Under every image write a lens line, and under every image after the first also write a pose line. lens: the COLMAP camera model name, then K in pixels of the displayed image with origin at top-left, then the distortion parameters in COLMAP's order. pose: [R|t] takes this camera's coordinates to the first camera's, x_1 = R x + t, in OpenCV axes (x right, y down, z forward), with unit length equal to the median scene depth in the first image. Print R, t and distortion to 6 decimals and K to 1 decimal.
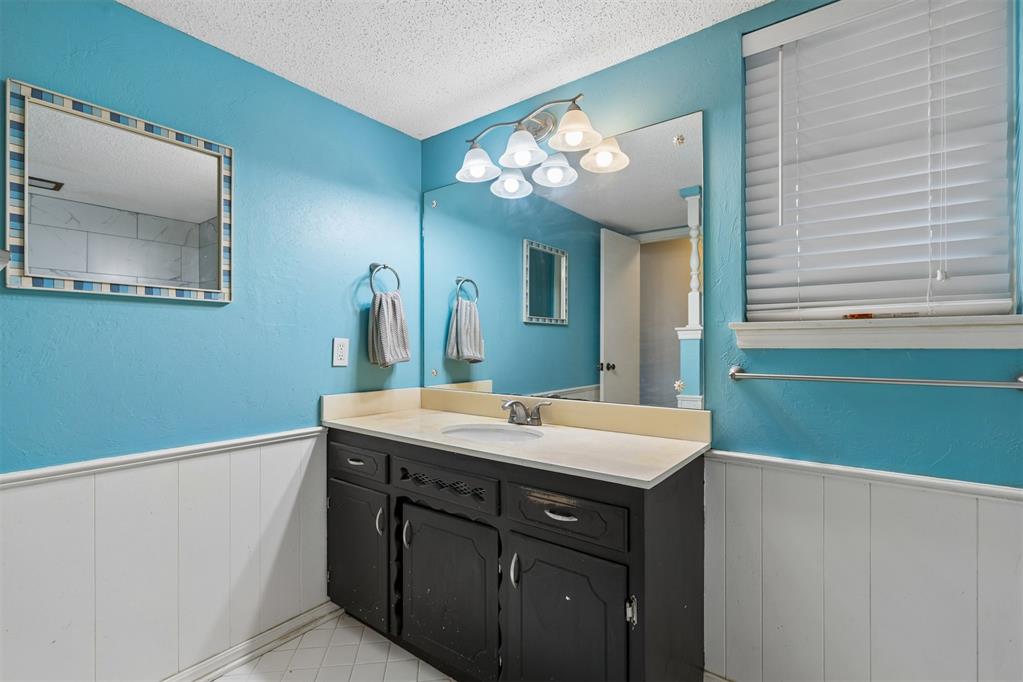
lens RADIAL K [[466.6, 0, 517.3], [0, 466.6, 339.5], [0, 0, 1]] dist [-0.001527, -0.000129]
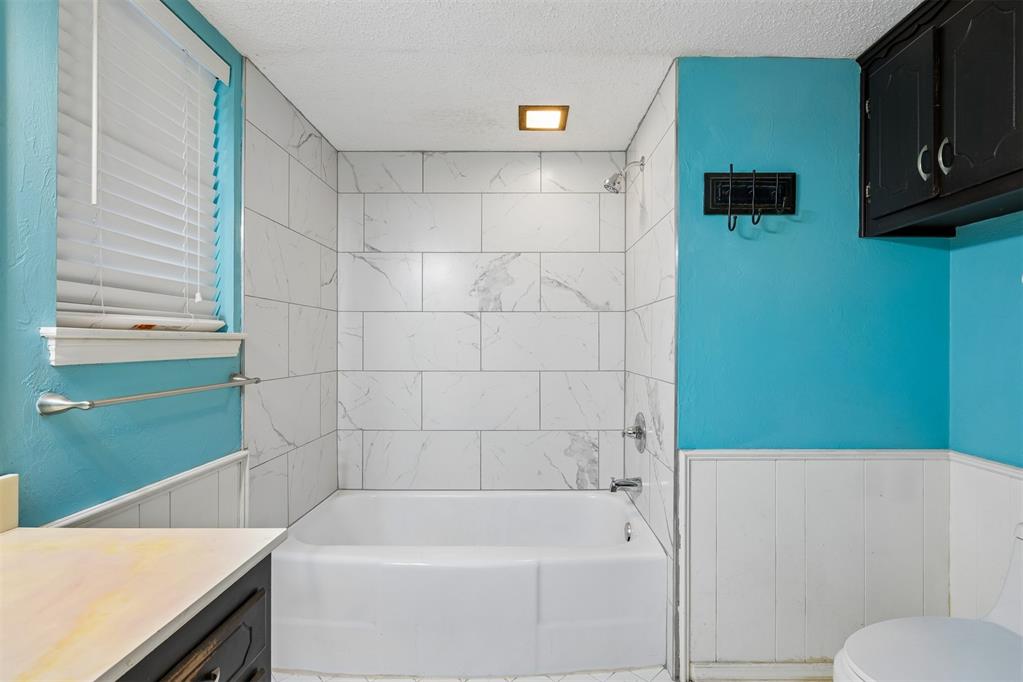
lens RADIAL K [[466.6, 0, 517.3], [0, 466.6, 339.5], [0, 0, 1]] dist [-0.001527, -0.000129]
pose [[-0.587485, 0.013852, 0.809116, -0.498881], [-0.002021, 0.999825, -0.018584, -0.007889], [-0.809232, -0.012553, -0.587355, 0.950912]]
